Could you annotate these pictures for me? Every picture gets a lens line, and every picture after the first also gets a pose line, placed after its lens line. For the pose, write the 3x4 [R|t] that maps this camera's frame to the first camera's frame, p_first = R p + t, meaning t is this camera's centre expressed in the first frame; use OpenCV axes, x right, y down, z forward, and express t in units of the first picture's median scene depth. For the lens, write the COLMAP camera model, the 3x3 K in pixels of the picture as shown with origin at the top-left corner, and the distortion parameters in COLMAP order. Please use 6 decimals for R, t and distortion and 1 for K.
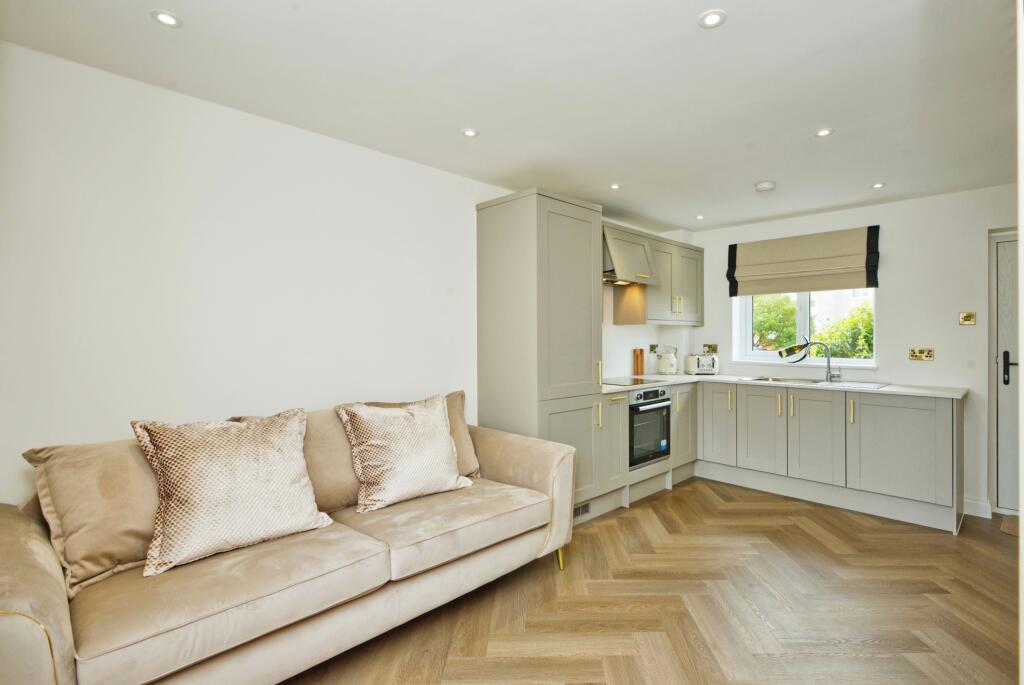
lens RADIAL K [[509.3, 0, 514.1], [0, 509.3, 336.9], [0, 0, 1]] dist [-0.010542, -0.000631]
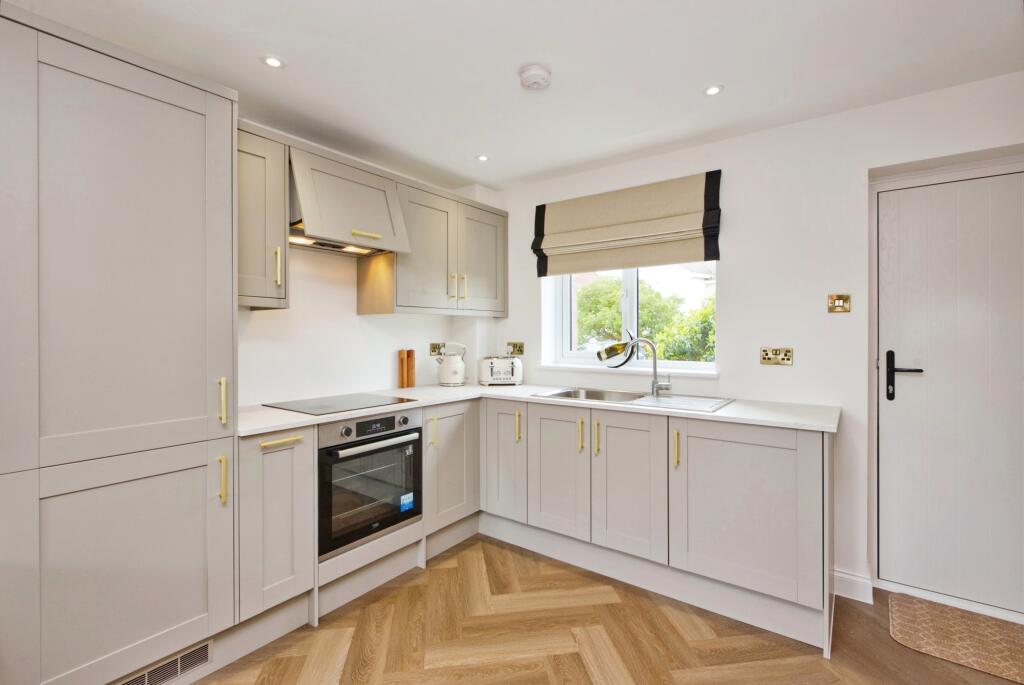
lens RADIAL K [[462.2, 0, 513.0], [0, 462.2, 336.5], [0, 0, 1]] dist [-0.000630, -0.000051]
pose [[0.988852, -0.004650, 0.148828, 0.334970], [0.004119, 0.999984, 0.003872, 0.003684], [-0.148844, -0.003216, 0.988855, 0.404298]]
